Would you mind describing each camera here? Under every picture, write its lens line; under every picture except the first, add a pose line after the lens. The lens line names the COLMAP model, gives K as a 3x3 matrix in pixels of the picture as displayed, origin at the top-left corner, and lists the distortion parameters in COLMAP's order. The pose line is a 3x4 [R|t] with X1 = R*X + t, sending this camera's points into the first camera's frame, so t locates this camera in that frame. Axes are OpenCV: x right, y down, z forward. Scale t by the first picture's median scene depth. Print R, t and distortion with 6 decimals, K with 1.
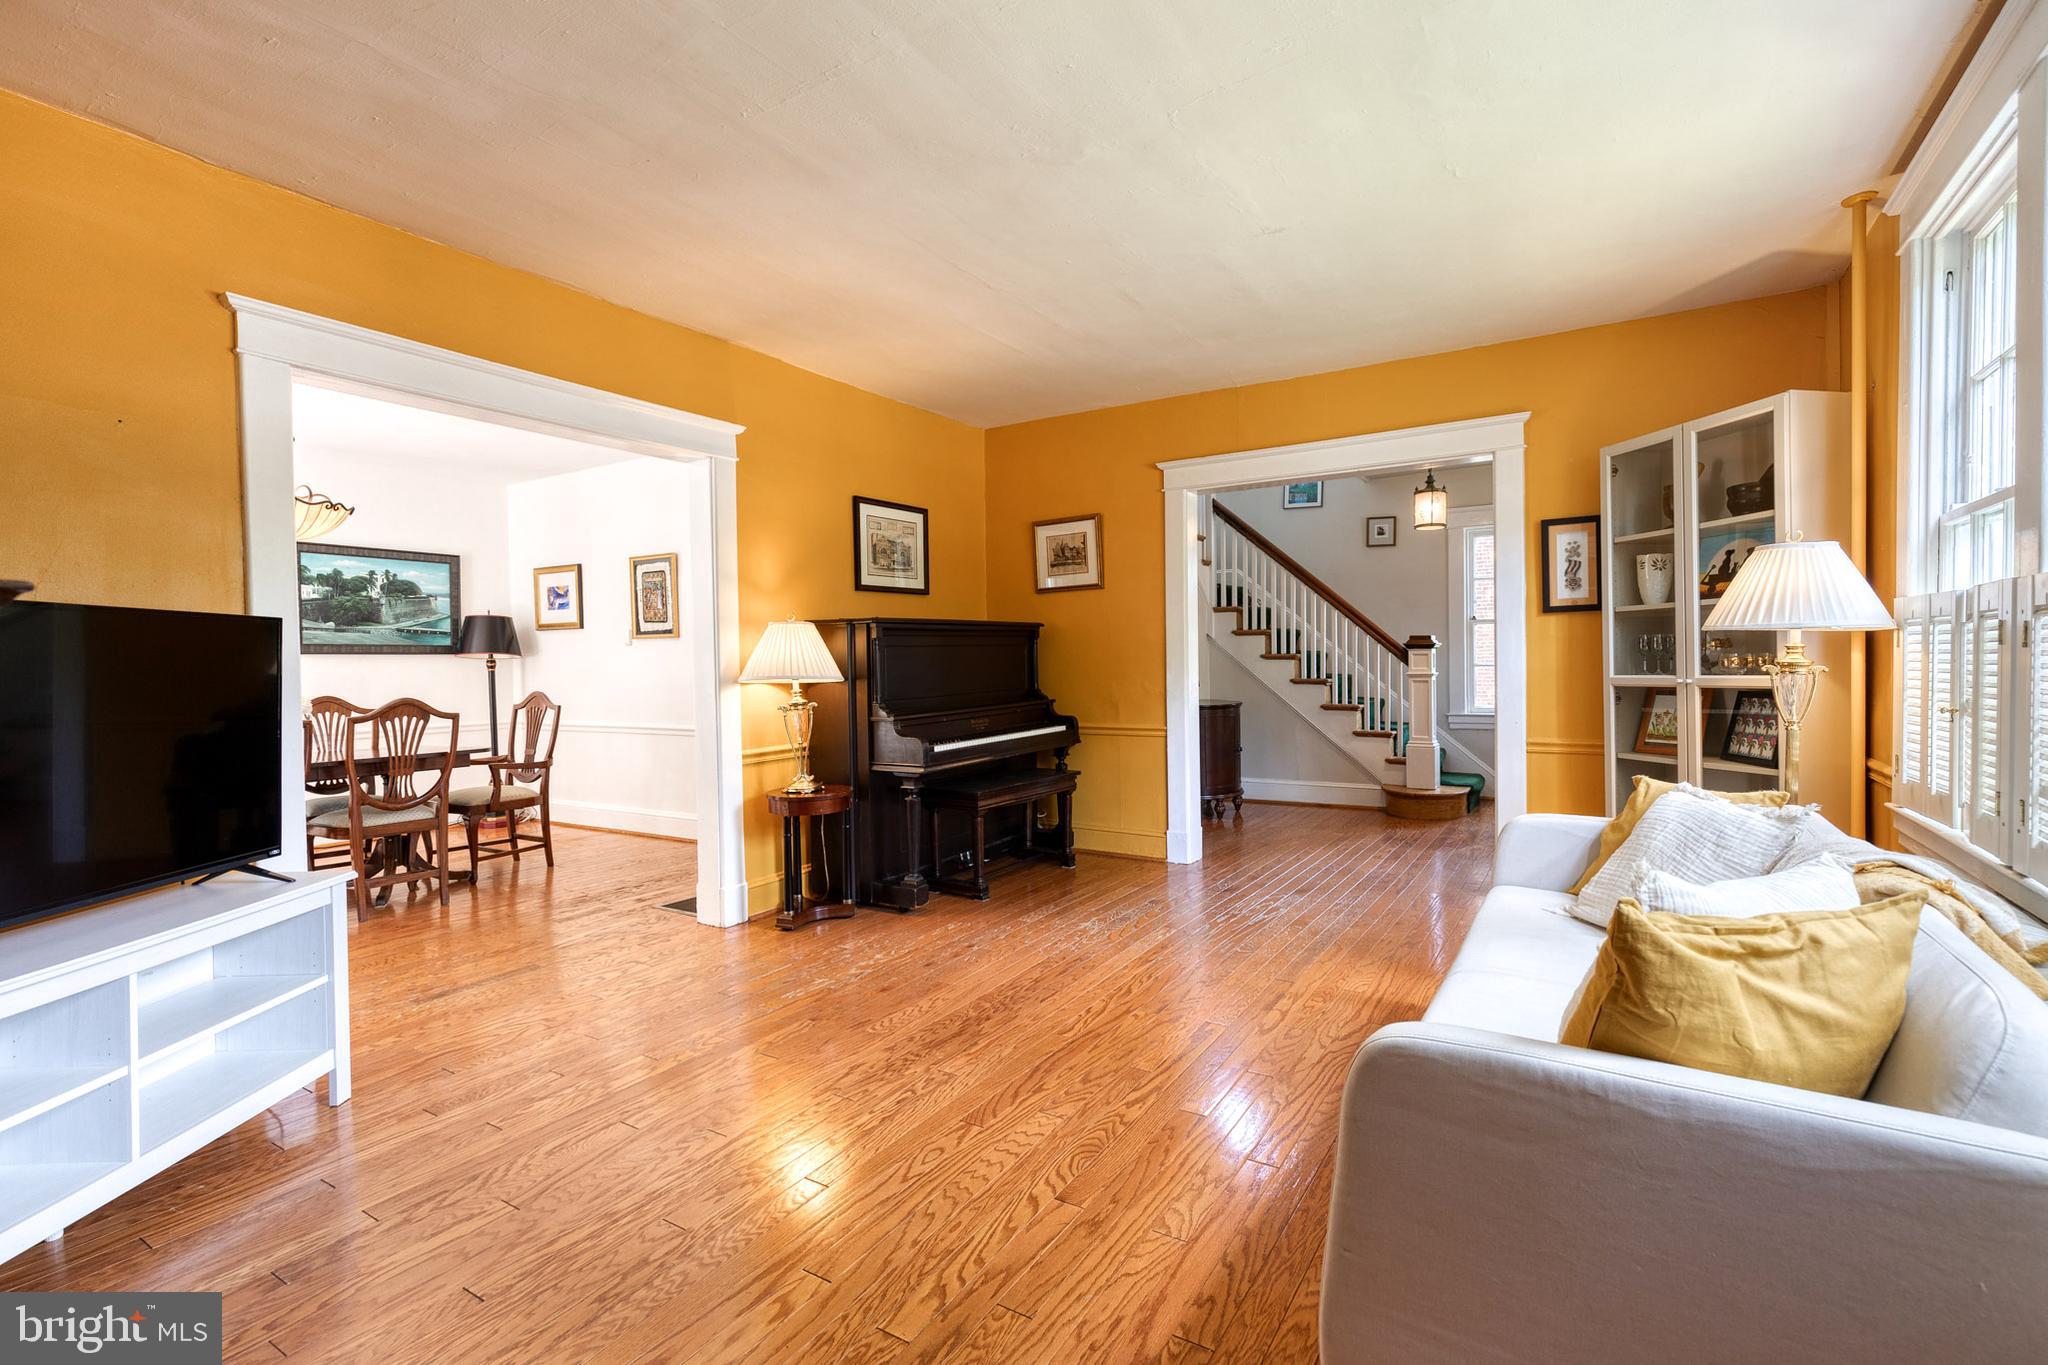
lens RADIAL K [[919.8, 0, 1050.4], [0, 919.8, 673.6], [0, 0, 1]] dist [0.009934, -0.001189]
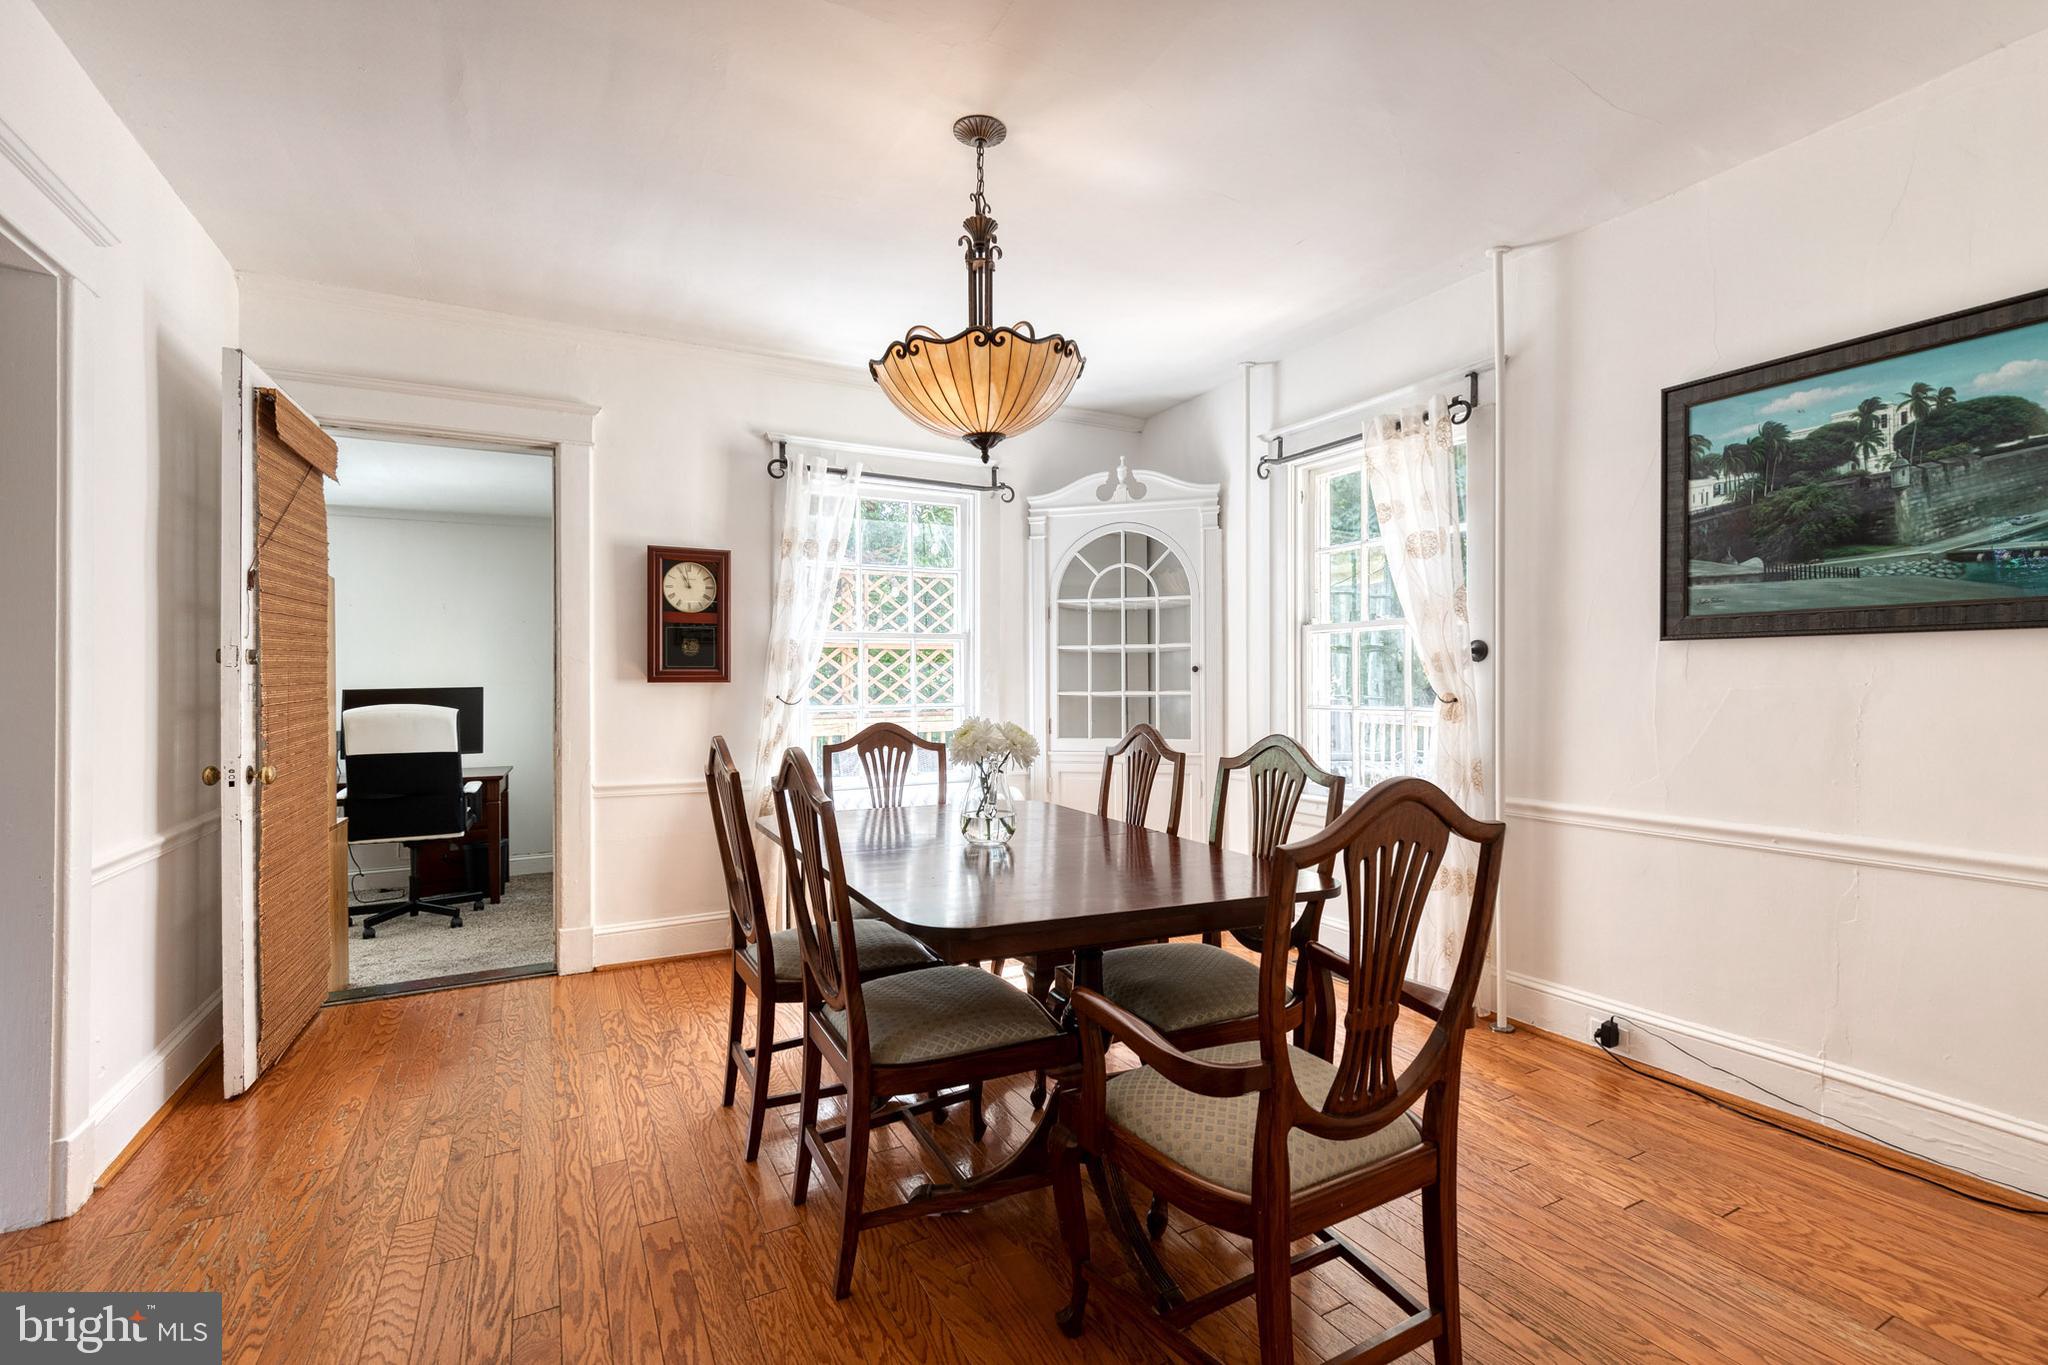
lens RADIAL K [[919.8, 0, 1065.4], [0, 919.8, 678.9], [0, 0, 1]] dist [0.009934, -0.001189]
pose [[-0.498641, 0.012076, -0.866725, -0.317477], [-0.002298, 0.999881, 0.015253, -0.009767], [0.866806, 0.009598, -0.498553, 1.078621]]
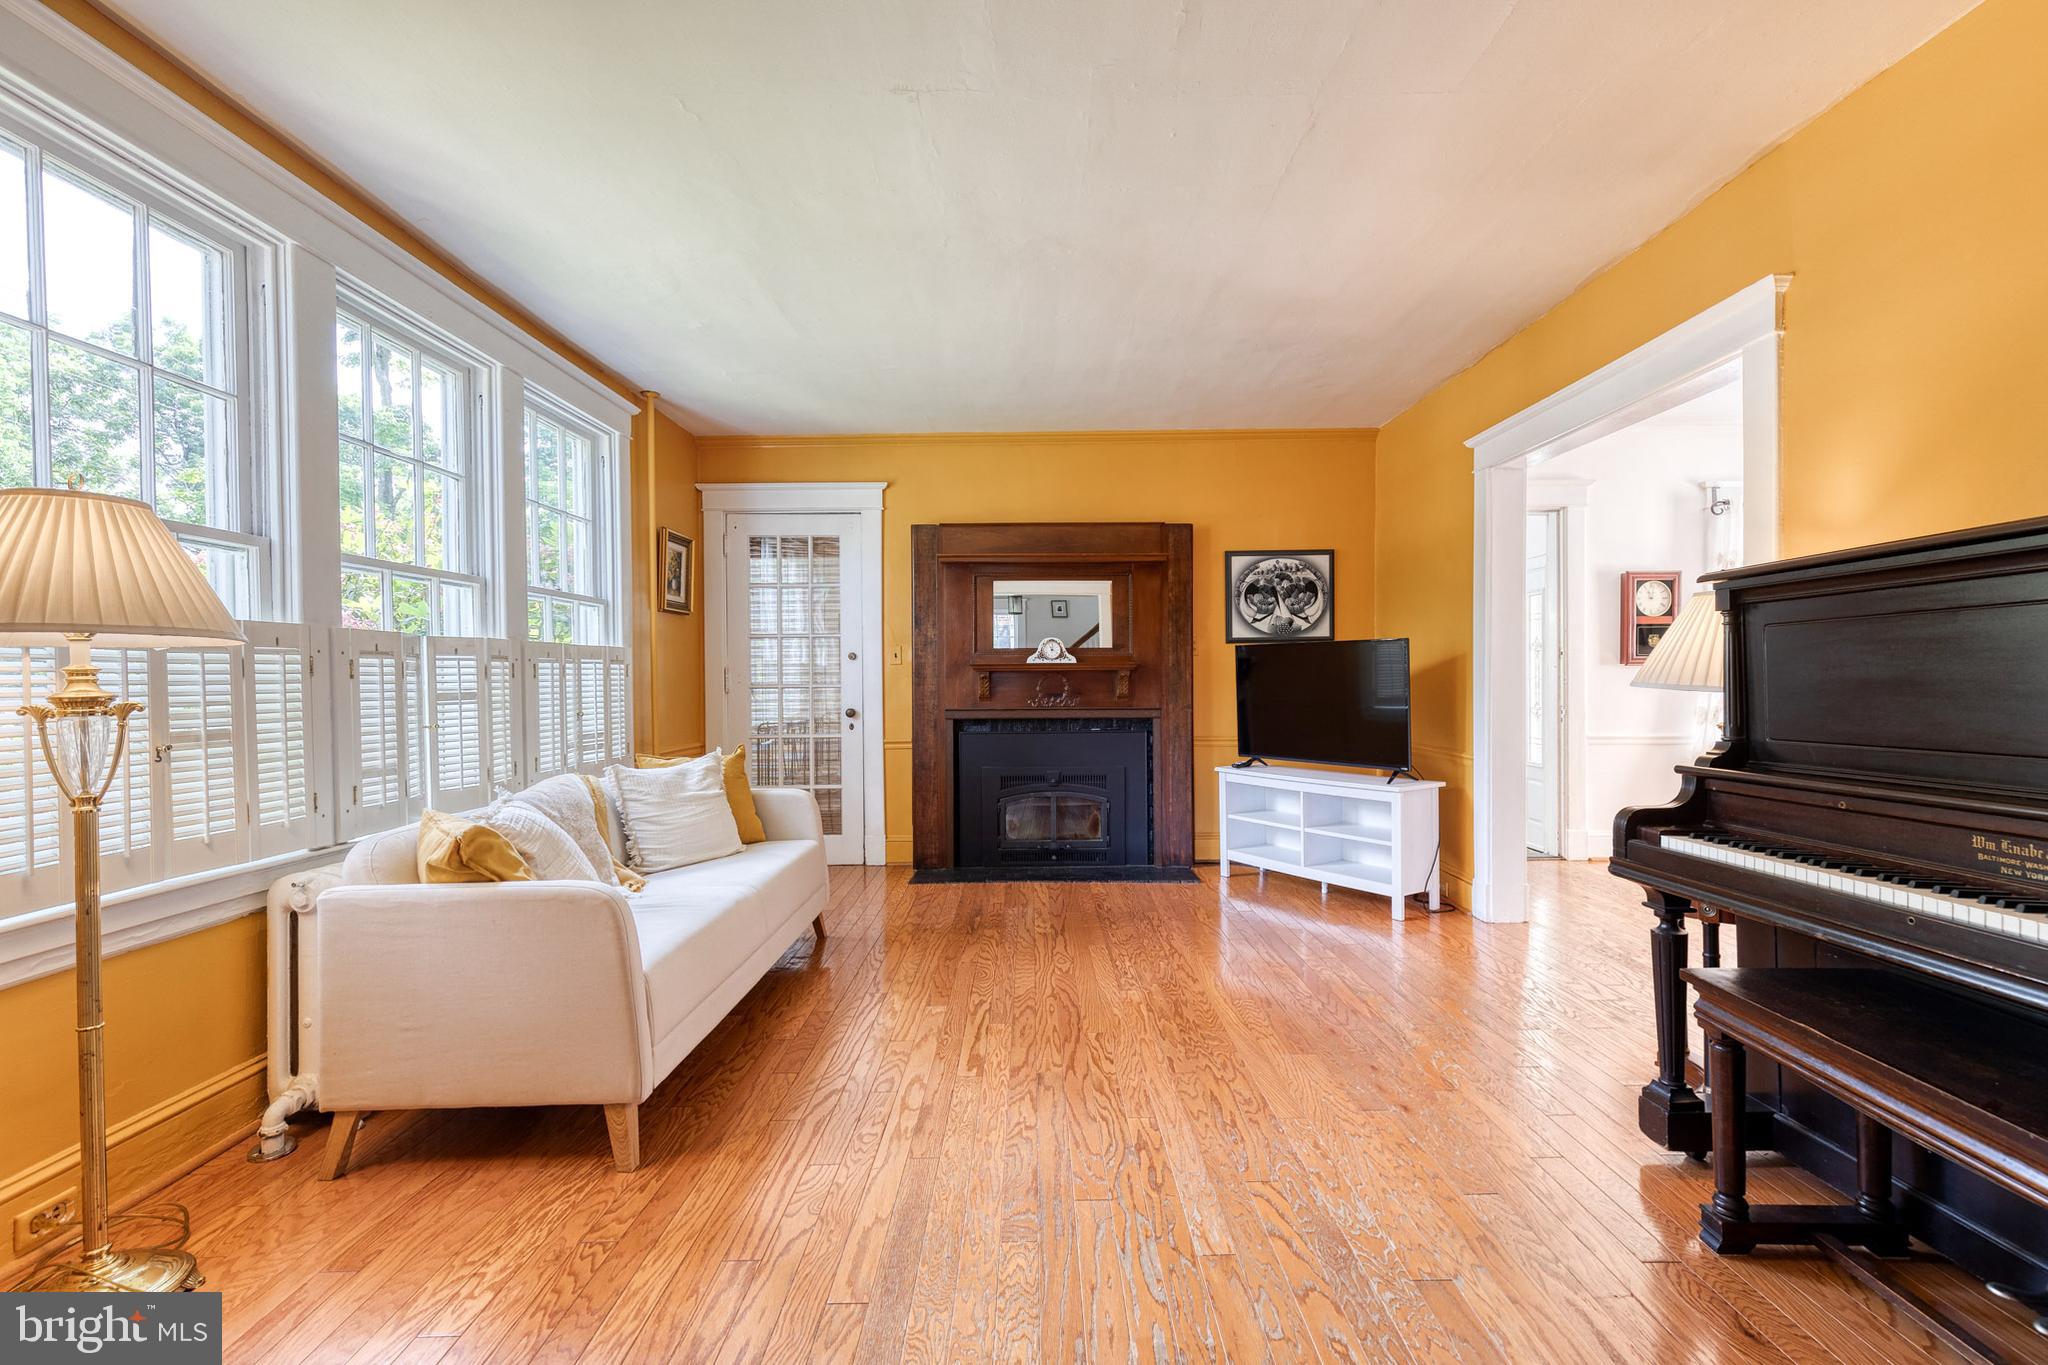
lens RADIAL K [[919.8, 0, 1045.4], [0, 919.8, 687.9], [0, 0, 1]] dist [0.009934, -0.001189]
pose [[-0.845023, 0.031002, -0.533830, 0.318154], [0.015099, 0.999303, 0.034133, -0.016009], [0.534517, 0.020782, -0.844902, 0.971176]]
